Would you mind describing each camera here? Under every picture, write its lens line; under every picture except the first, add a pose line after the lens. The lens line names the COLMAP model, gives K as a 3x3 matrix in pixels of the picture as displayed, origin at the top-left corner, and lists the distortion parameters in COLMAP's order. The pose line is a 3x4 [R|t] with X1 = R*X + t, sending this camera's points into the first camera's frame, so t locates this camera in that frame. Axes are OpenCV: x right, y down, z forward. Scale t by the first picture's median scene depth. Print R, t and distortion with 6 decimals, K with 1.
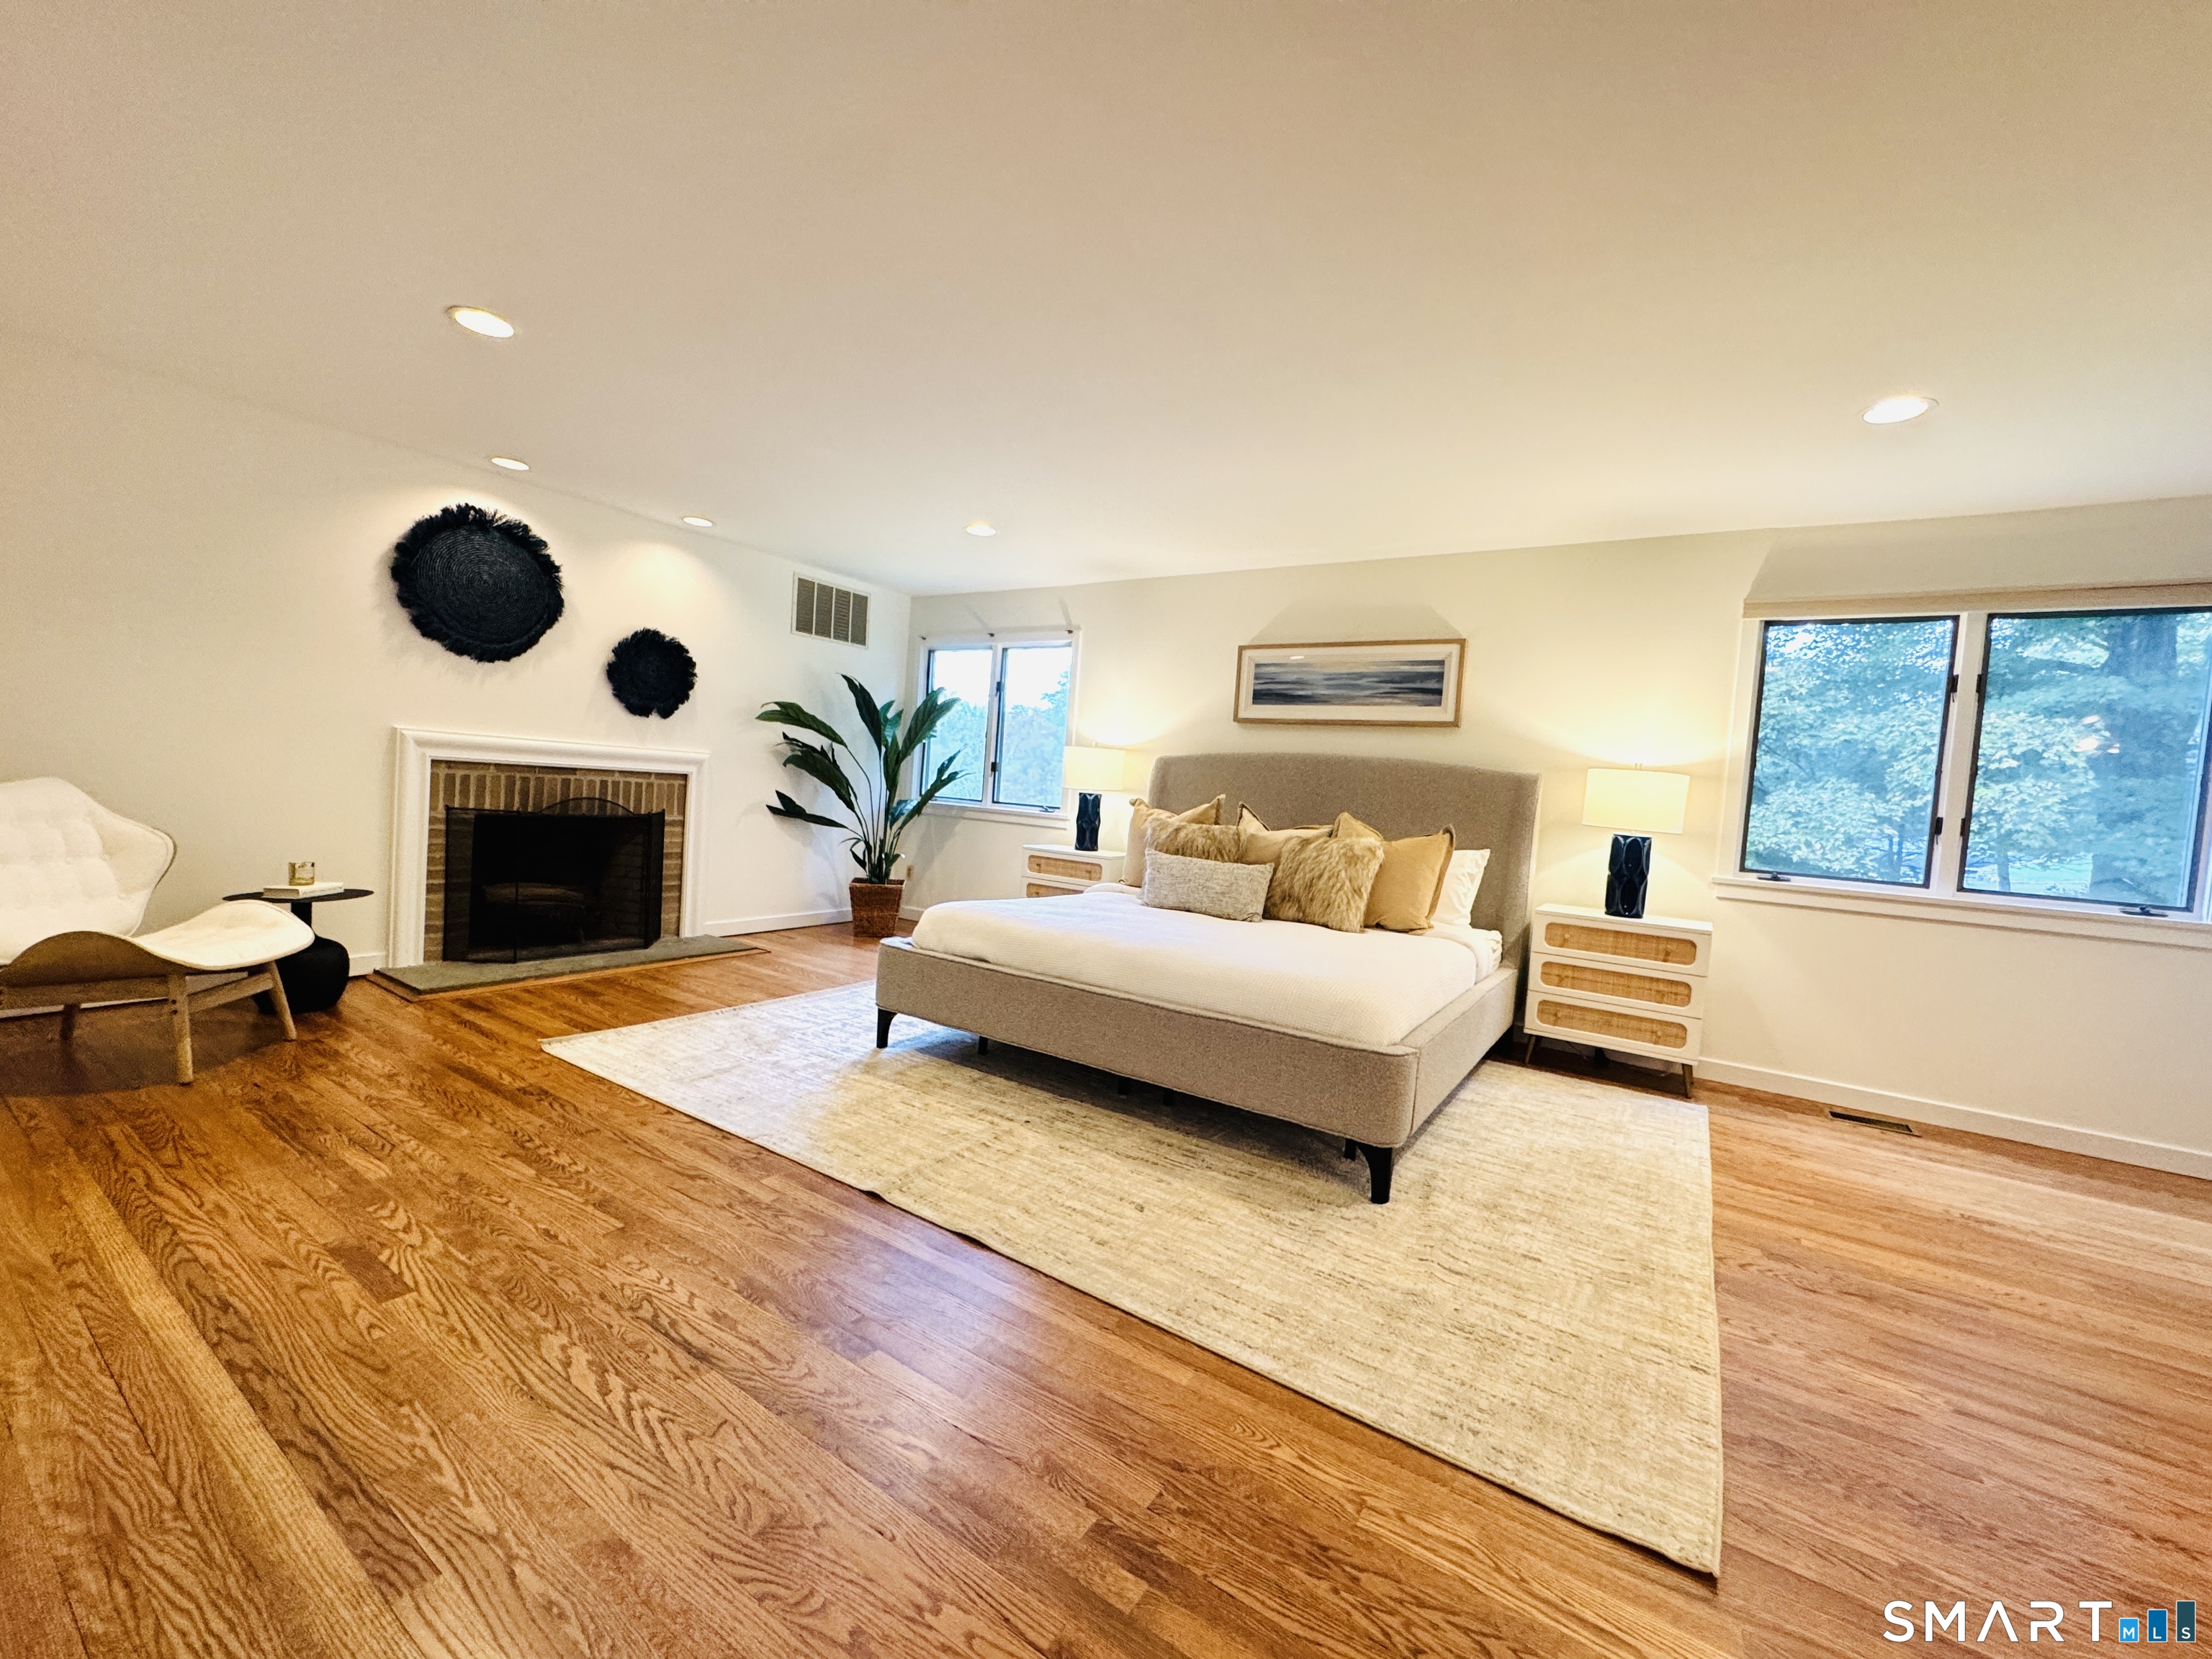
lens RADIAL K [[884.0, 0, 1106.0], [0, 884.0, 829.5], [0, 0, 1]] dist [-0.001758, -0.000010]
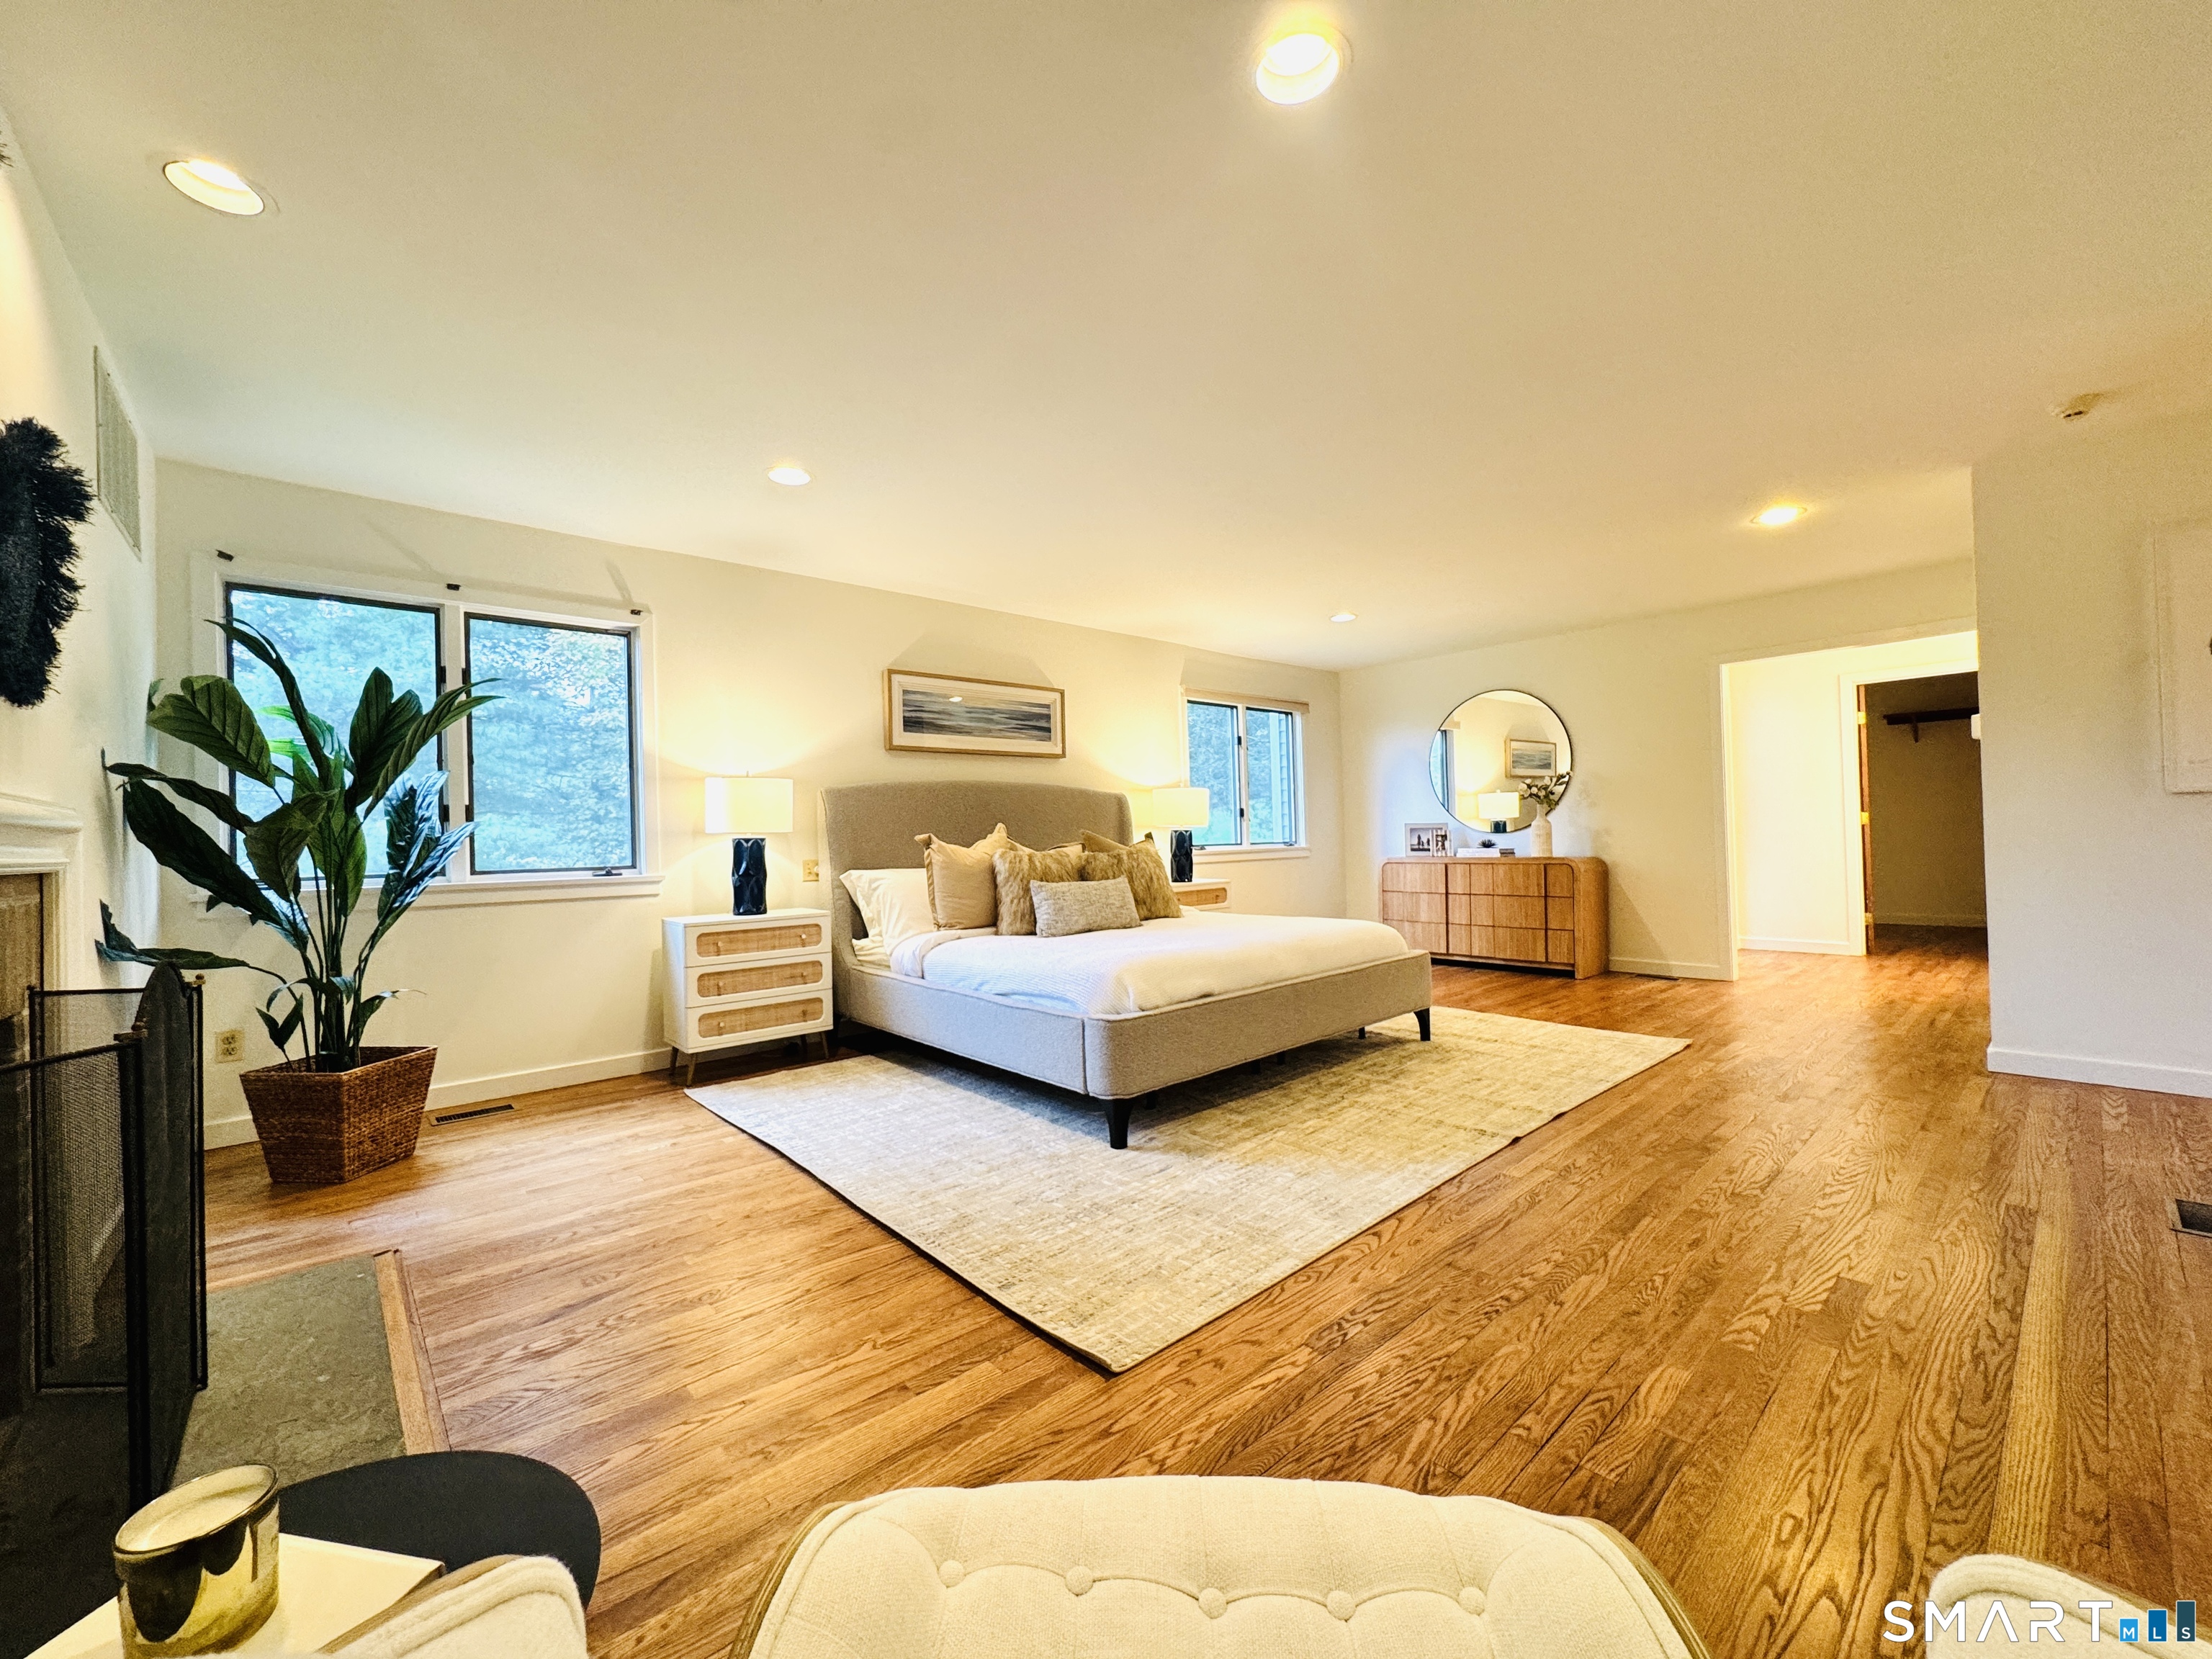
lens RADIAL K [[884.0, 0, 1106.0], [0, 884.0, 829.5], [0, 0, 1]] dist [-0.001758, -0.000010]
pose [[0.256250, -0.068422, 0.964186, -1.268583], [0.091247, 0.994750, 0.046340, -0.105453], [-0.962294, 0.076104, 0.261147, 0.961645]]
